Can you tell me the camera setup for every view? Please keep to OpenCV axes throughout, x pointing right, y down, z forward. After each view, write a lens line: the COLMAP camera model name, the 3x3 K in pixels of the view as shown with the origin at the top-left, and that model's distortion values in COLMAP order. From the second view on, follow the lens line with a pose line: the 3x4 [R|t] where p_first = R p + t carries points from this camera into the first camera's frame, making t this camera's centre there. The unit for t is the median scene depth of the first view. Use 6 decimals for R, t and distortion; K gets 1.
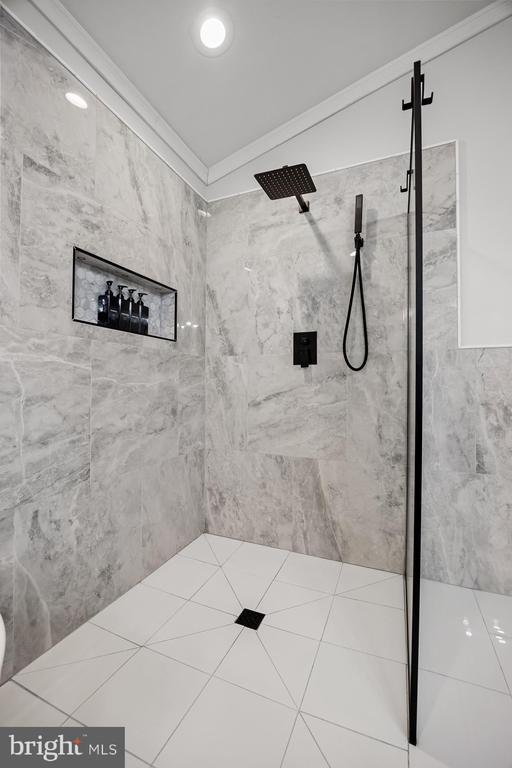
lens RADIAL K [[331.5, 0, 253.7], [0, 331.5, 380.9], [0, 0, 1]] dist [-0.012474, 0.000214]
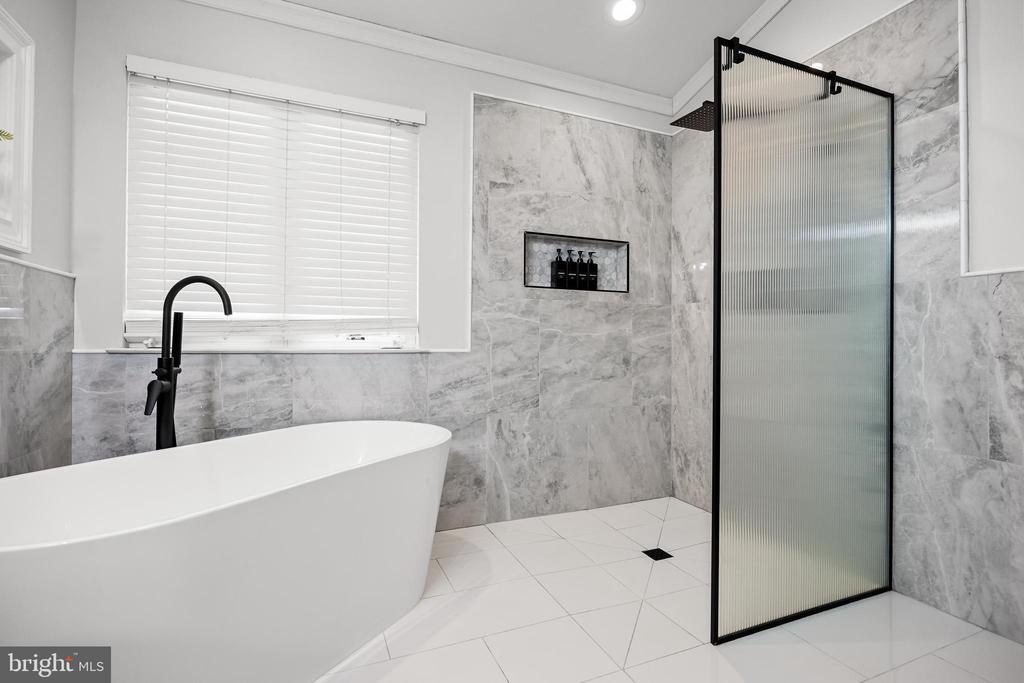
lens RADIAL K [[471.4, 0, 512.0], [0, 471.4, 341.5], [0, 0, 1]] dist [-0.000425, -0.000104]
pose [[0.729235, -0.002023, -0.684260, 0.609918], [0.007738, 0.999956, 0.005290, 0.025514], [0.684220, -0.009152, 0.729219, -0.368951]]
